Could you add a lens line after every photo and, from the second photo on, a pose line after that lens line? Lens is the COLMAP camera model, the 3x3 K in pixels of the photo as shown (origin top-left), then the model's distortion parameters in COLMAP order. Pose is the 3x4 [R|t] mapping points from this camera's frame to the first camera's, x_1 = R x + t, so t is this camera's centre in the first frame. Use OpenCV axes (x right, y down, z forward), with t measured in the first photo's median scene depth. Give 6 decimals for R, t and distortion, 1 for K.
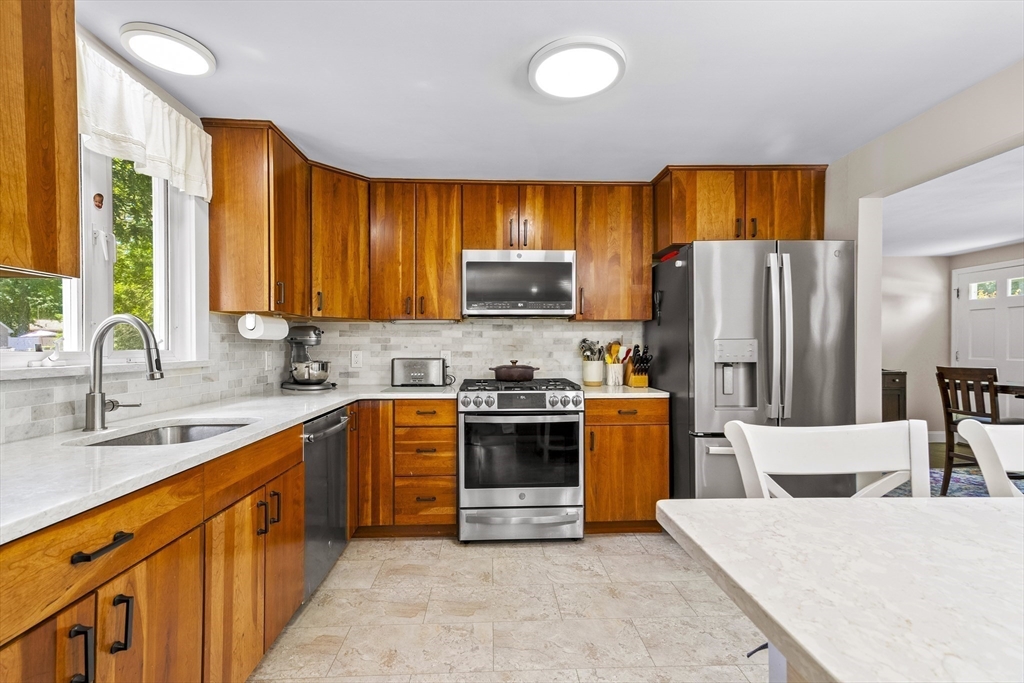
lens RADIAL K [[463.0, 0, 510.4], [0, 463.0, 346.7], [0, 0, 1]] dist [0.024498, -0.000832]
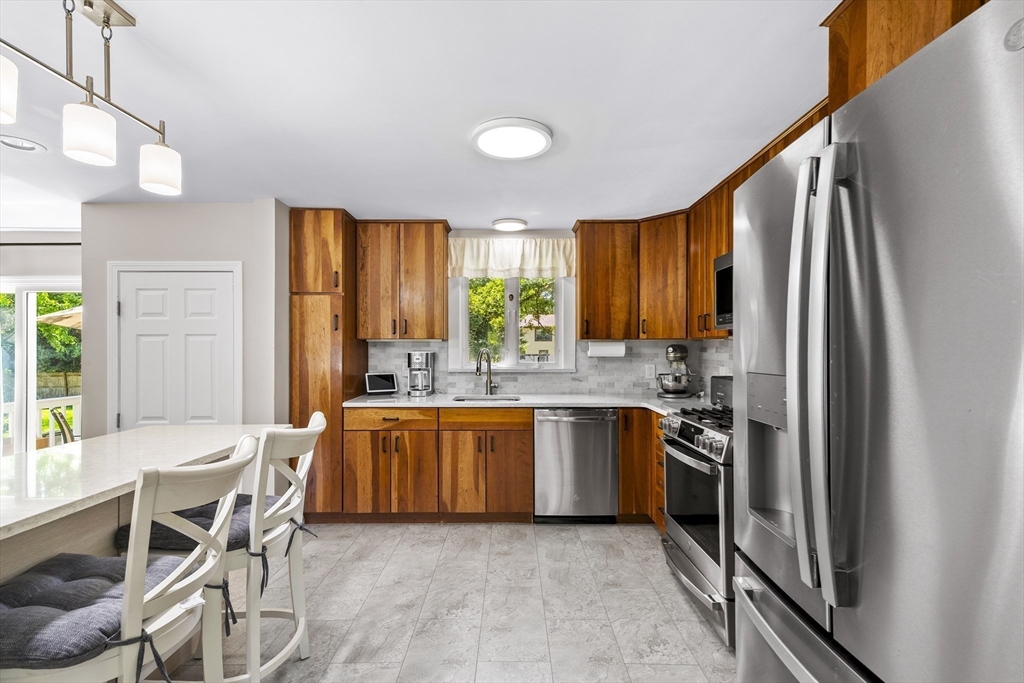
lens RADIAL K [[463.0, 0, 510.4], [0, 463.0, 346.7], [0, 0, 1]] dist [0.024498, -0.000832]
pose [[-0.052449, -0.003785, -0.998616, 0.848483], [-0.000667, 0.999993, -0.003755, -0.036949], [0.998623, 0.000469, -0.052451, 0.680511]]
